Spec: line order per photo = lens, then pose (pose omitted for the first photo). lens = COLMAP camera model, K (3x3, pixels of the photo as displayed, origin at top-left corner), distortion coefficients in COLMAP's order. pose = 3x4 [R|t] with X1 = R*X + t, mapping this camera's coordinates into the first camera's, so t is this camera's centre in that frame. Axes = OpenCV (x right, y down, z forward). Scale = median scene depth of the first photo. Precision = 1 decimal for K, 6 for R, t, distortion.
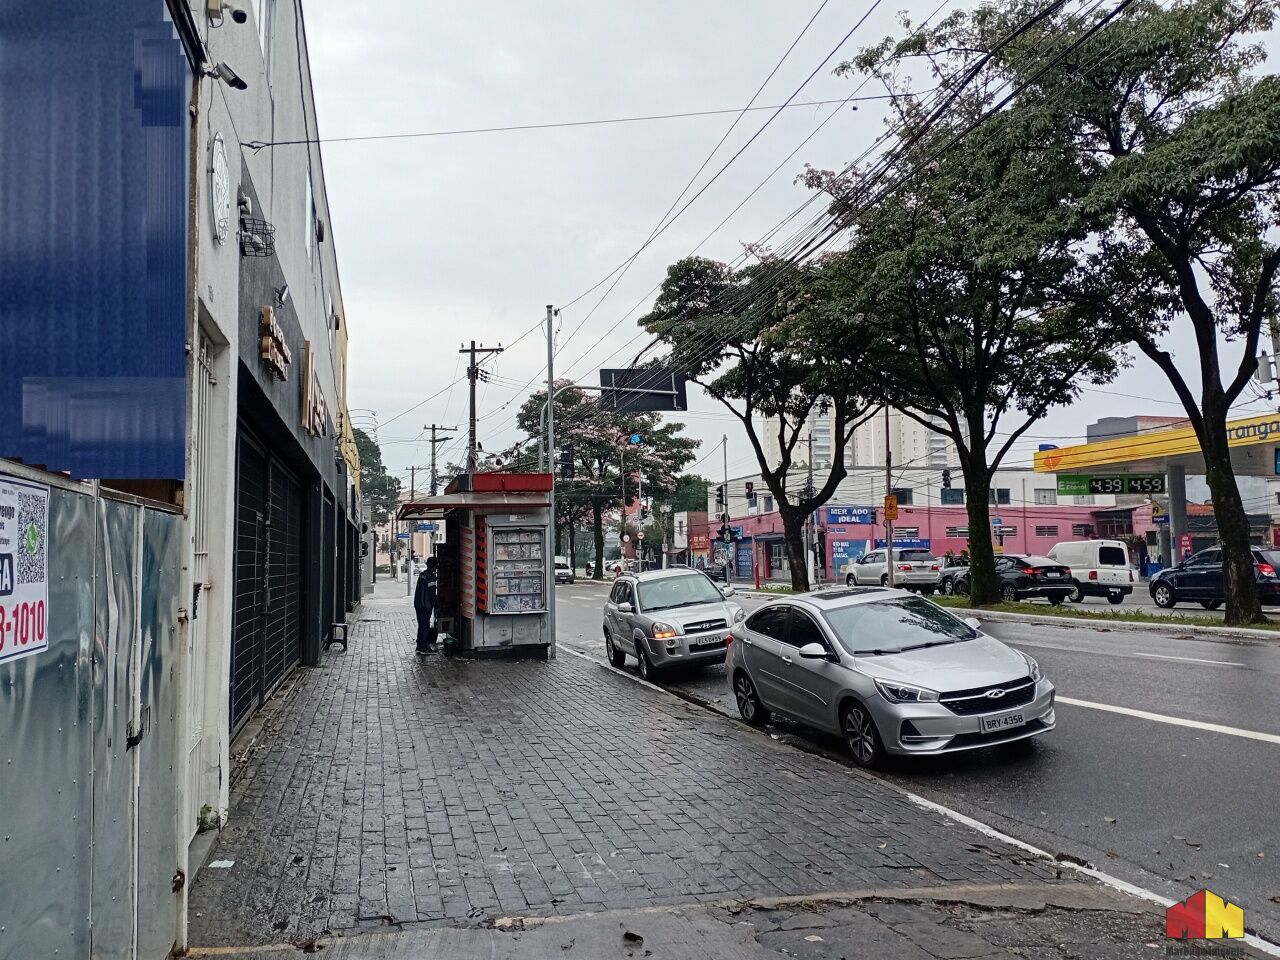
lens RADIAL K [[971.6, 0, 633.3], [0, 971.6, 481.3], [0, 0, 1]] dist [0.091409, -0.153609]
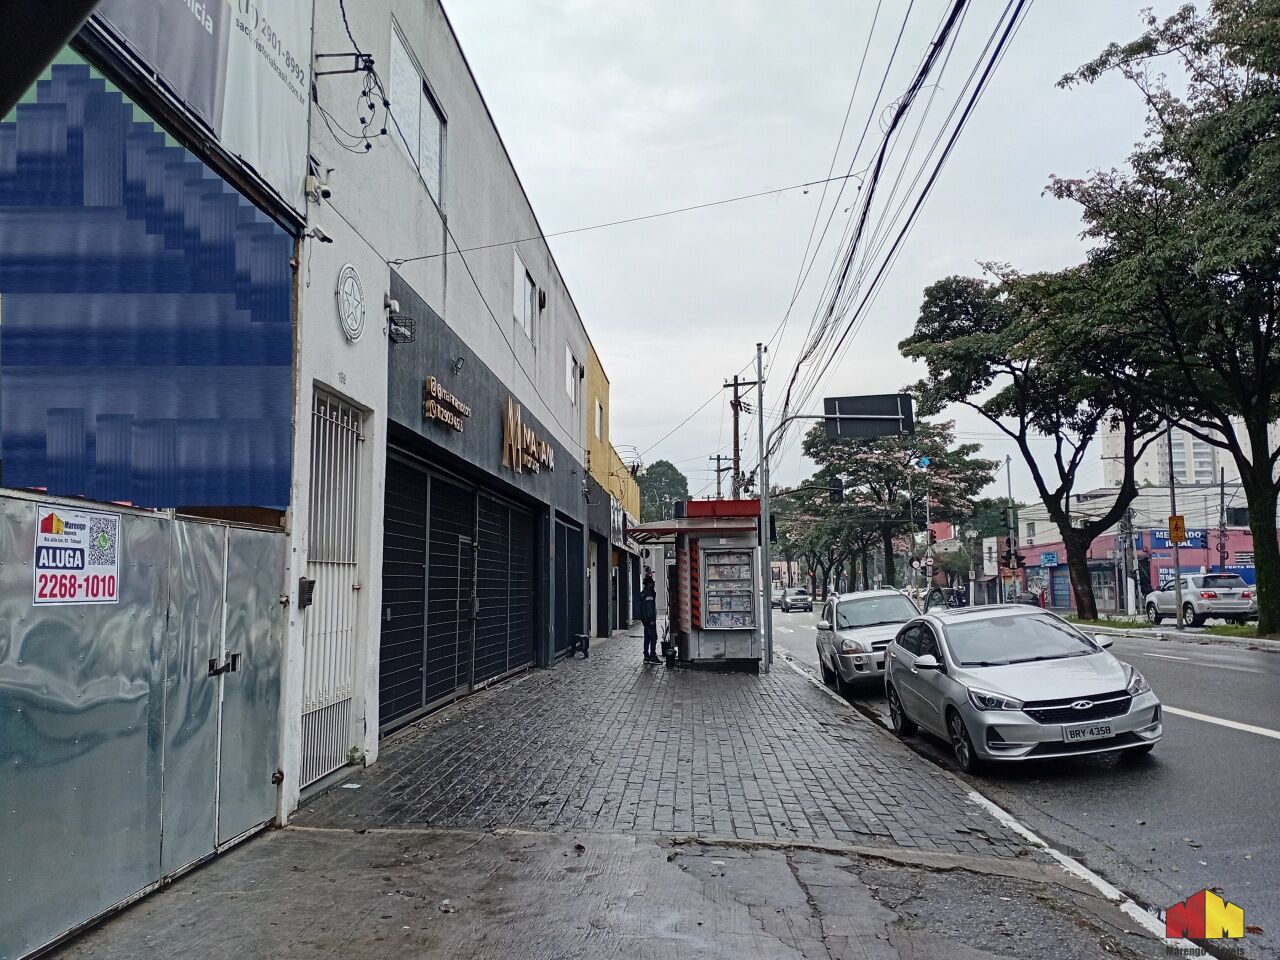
lens RADIAL K [[965.9, 0, 640.0], [0, 965.9, 480.0], [0, 0, 1]] dist [0.097202, -0.170179]
pose [[0.951542, -0.027509, -0.306287, 0.120301], [0.018464, 0.999305, -0.032390, 0.002698], [0.306965, 0.025165, 0.951388, -0.059262]]
